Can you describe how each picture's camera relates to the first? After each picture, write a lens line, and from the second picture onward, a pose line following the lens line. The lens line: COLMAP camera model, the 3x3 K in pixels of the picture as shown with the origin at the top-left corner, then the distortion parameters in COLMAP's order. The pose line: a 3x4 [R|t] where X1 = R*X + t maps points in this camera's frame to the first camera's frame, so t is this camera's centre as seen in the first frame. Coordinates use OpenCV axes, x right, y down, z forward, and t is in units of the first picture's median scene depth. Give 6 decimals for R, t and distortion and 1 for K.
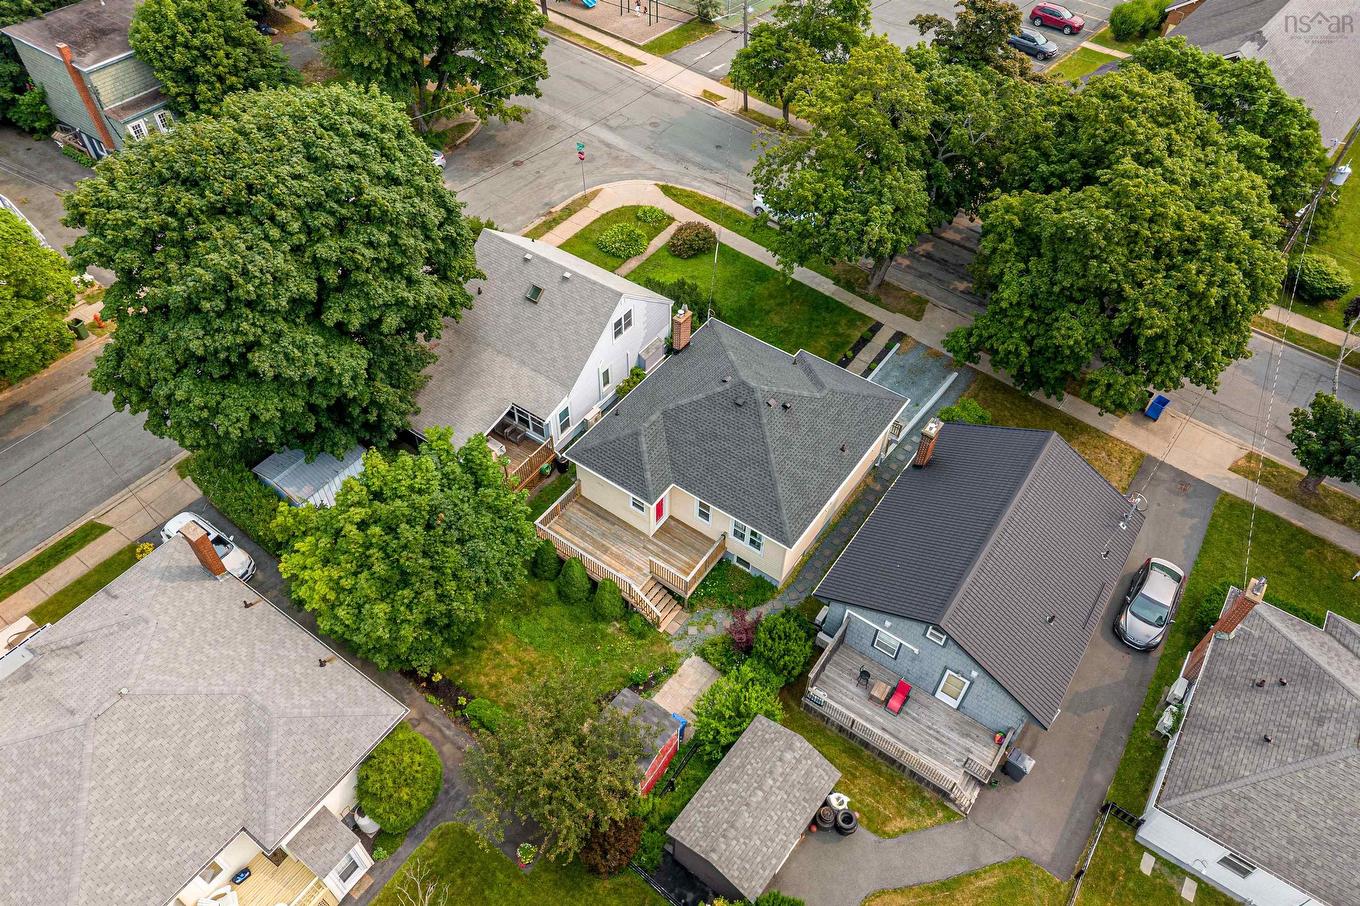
lens RADIAL K [[893.1, 0, 678.4], [0, 893.1, 435.3], [0, 0, 1]] dist [-0.002891, -0.001045]
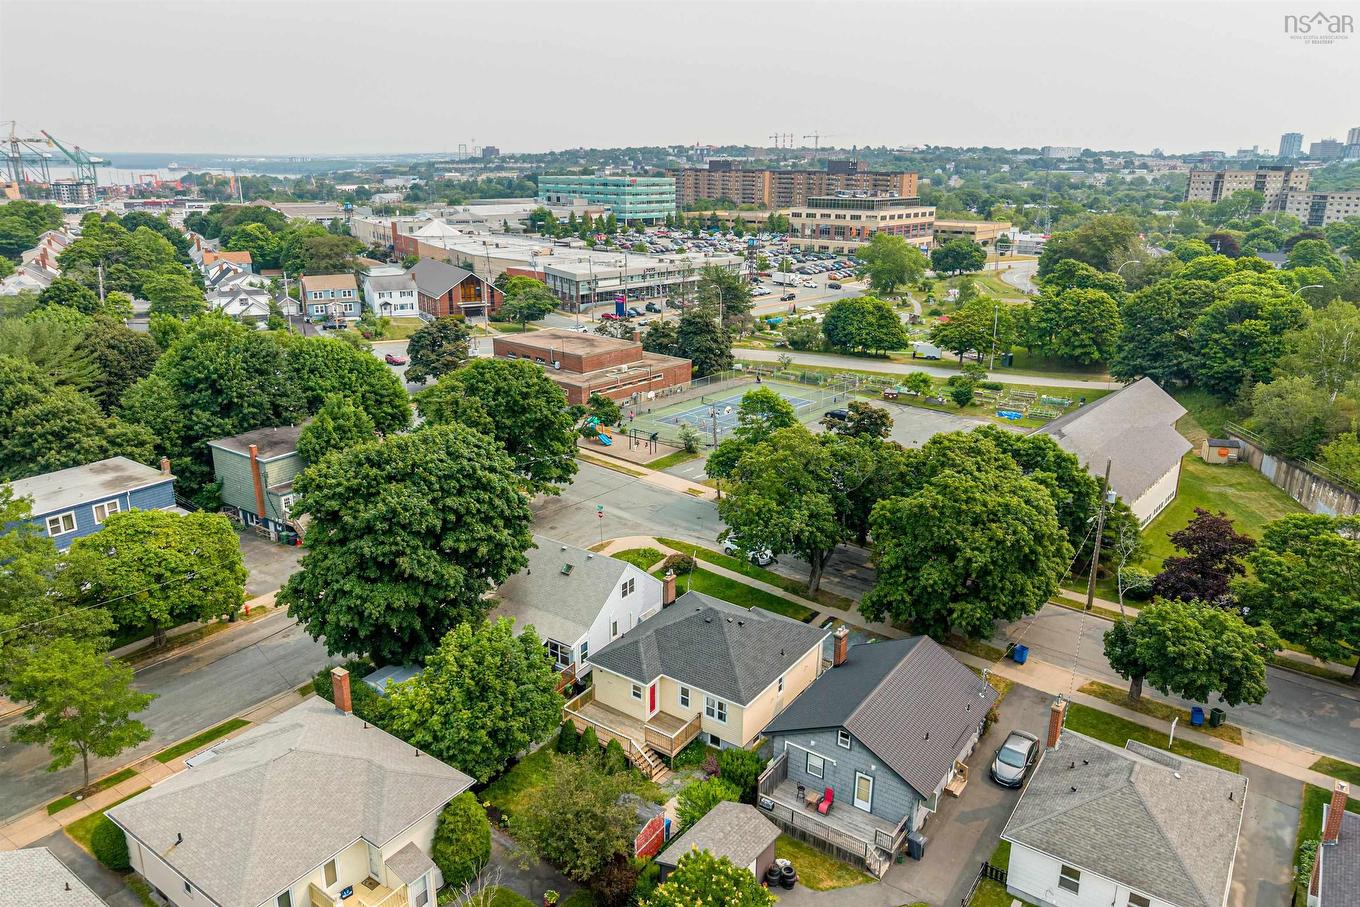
lens RADIAL K [[891.0, 0, 680.0], [0, 891.0, 453.5], [0, 0, 1]] dist [-0.007894, -0.005159]
pose [[0.999935, -0.011275, 0.001773, 0.023595], [0.010691, 0.870822, -0.491483, 0.441212], [0.003998, 0.491470, 0.870885, -0.400908]]
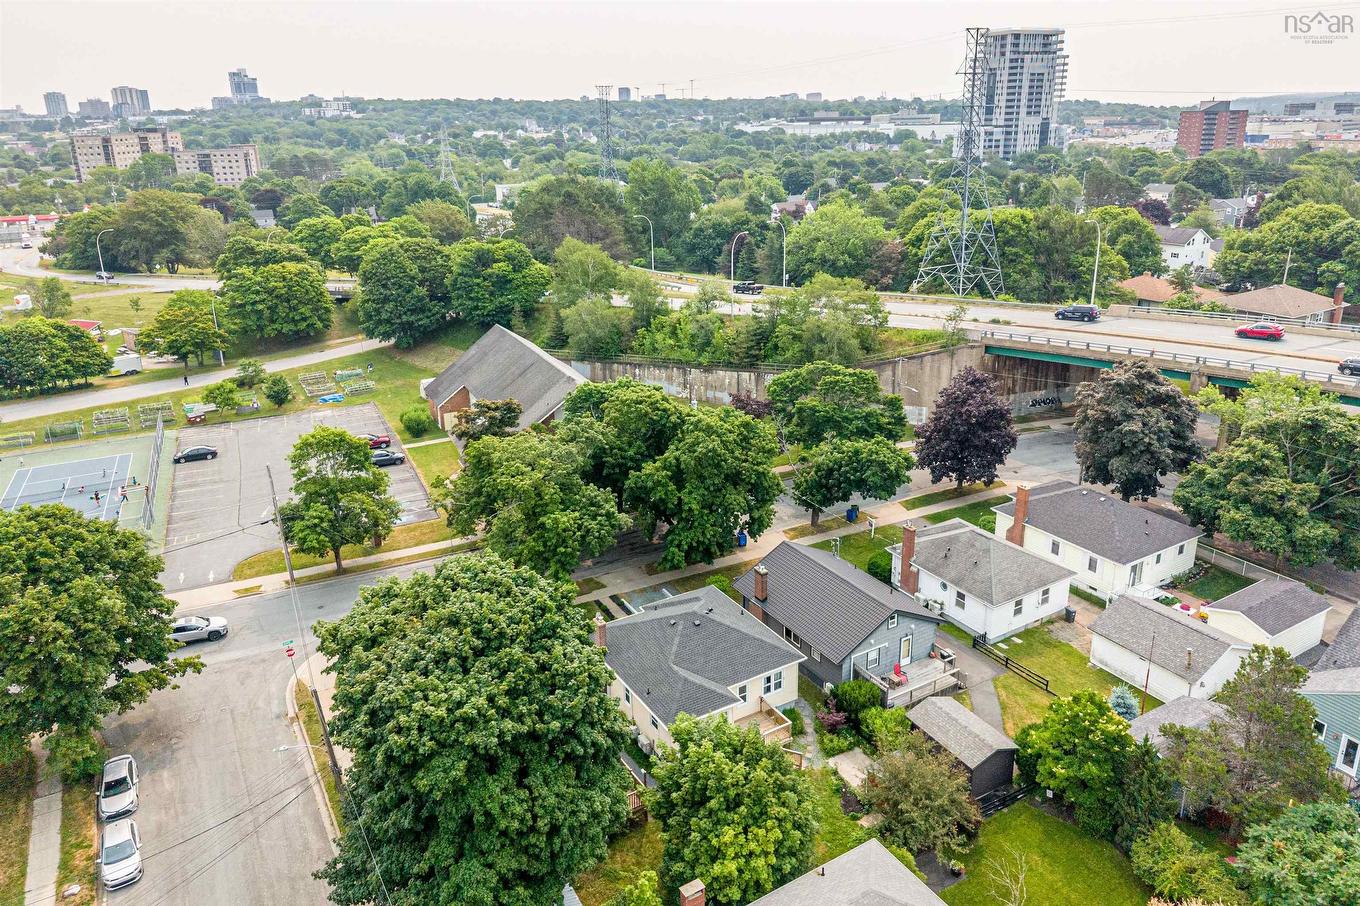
lens RADIAL K [[889.6, 0, 677.0], [0, 889.6, 417.1], [0, 0, 1]] dist [0.043994, -0.077889]
pose [[0.406454, -0.309385, 0.859695, -1.082714], [0.687243, 0.723556, -0.064529, -0.210776], [-0.602073, 0.617048, 0.506715, 0.092758]]
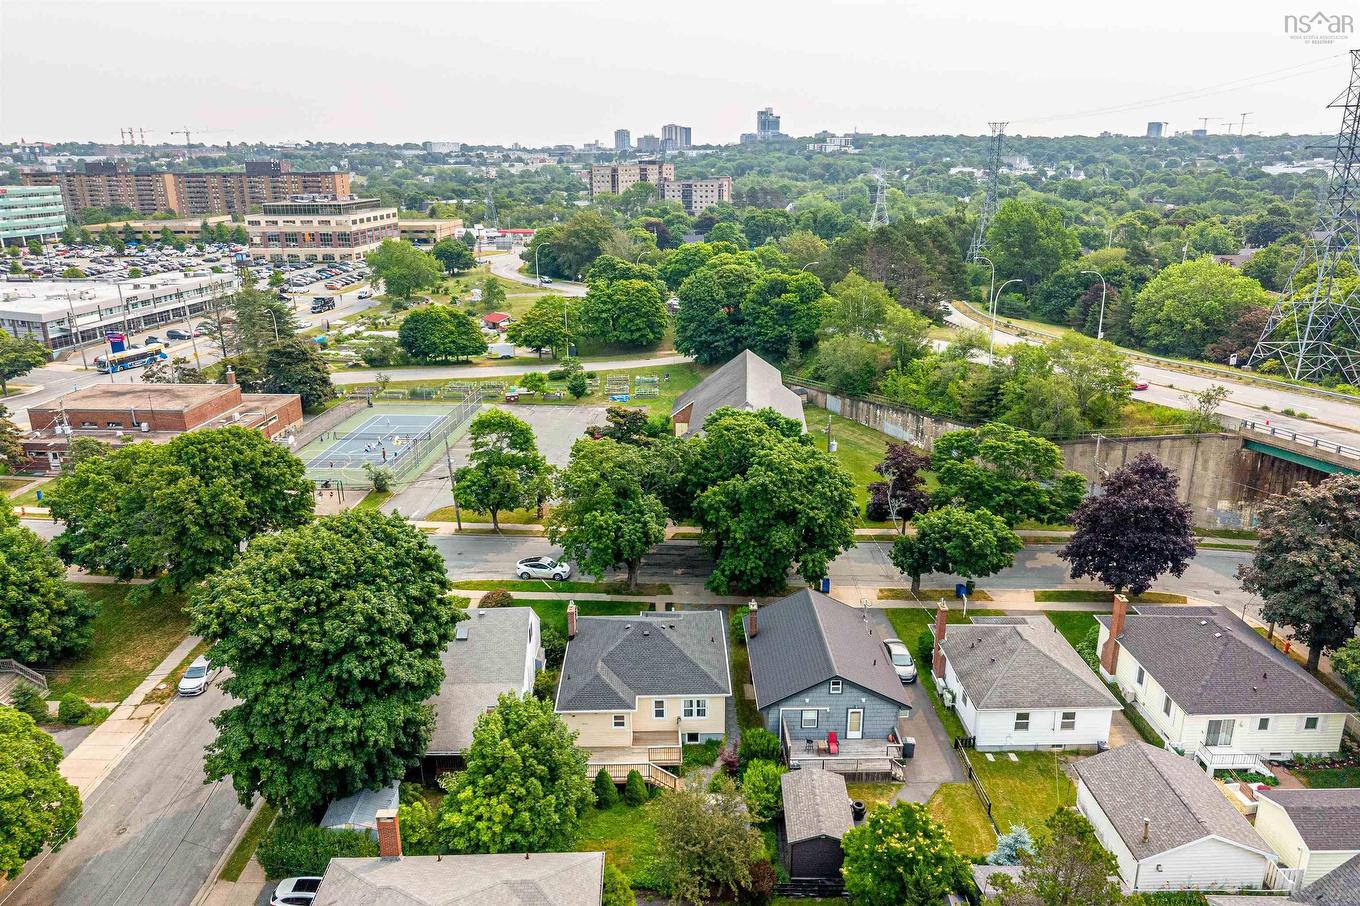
lens RADIAL K [[888.4, 0, 678.0], [0, 888.4, 418.1], [0, 0, 1]] dist [0.000211, -0.003918]
pose [[0.804083, -0.184977, 0.565009, -0.685343], [0.450019, 0.810413, -0.375119, 0.259733], [-0.388502, 0.555891, 0.734882, -0.345448]]
